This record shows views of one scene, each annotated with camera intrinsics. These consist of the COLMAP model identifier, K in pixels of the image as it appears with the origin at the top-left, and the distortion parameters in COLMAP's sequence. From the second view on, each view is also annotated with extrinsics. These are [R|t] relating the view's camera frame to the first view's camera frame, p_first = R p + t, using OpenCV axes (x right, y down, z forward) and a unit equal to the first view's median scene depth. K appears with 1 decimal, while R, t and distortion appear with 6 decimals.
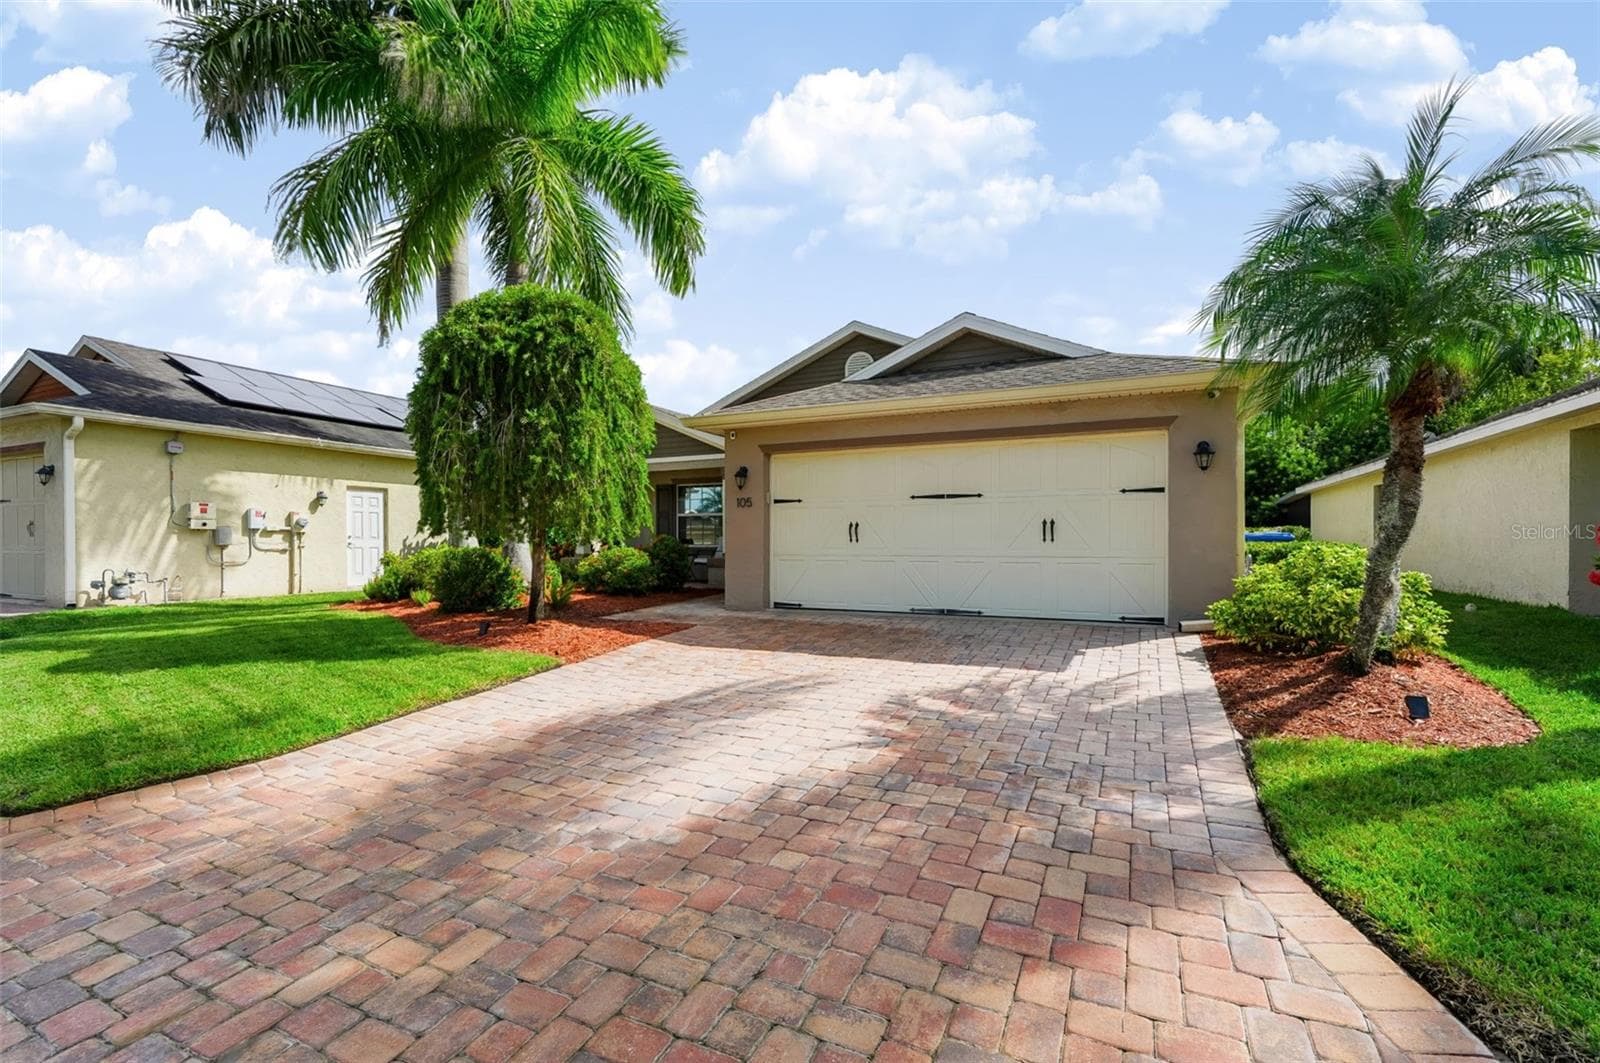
lens RADIAL K [[720.5, 0, 800.0], [0, 720.5, 531.5], [0, 0, 1]] dist [0.002143, 0.000320]
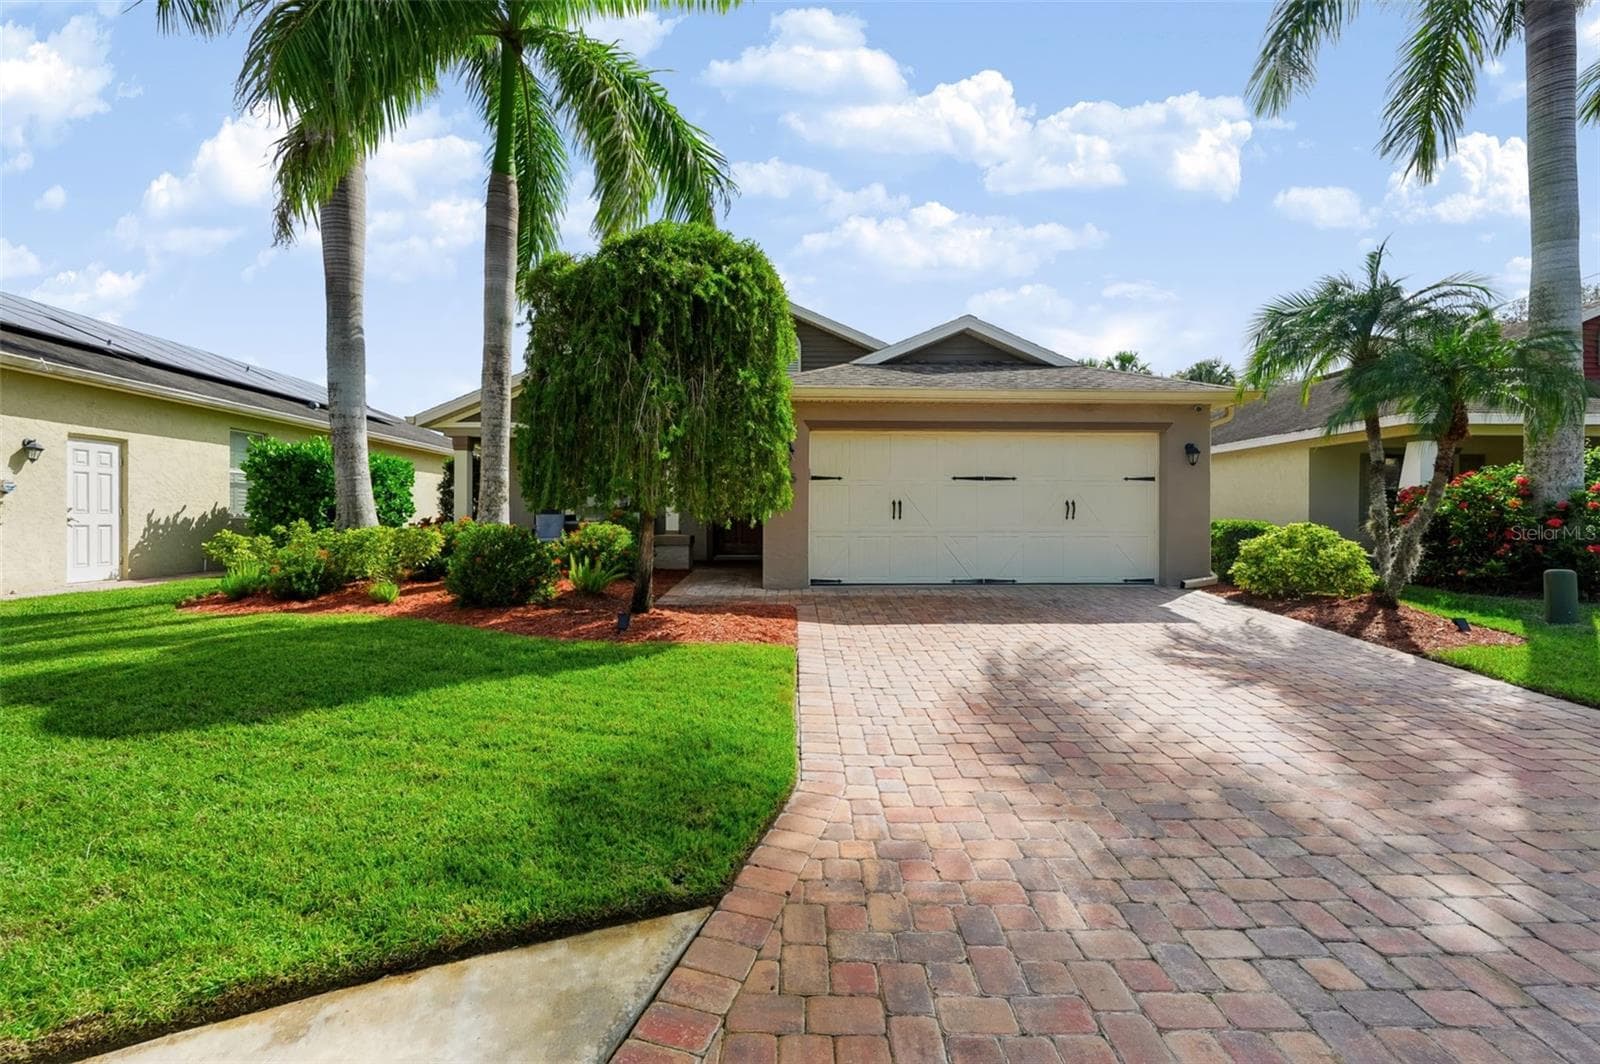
lens RADIAL K [[722.9, 0, 804.1], [0, 722.9, 499.5], [0, 0, 1]] dist [-0.001613, -0.000232]
pose [[0.880191, 0.015406, 0.474369, -0.568239], [-0.009564, 0.999846, -0.014726, 0.003141], [-0.474523, 0.008425, 0.880203, 0.139782]]
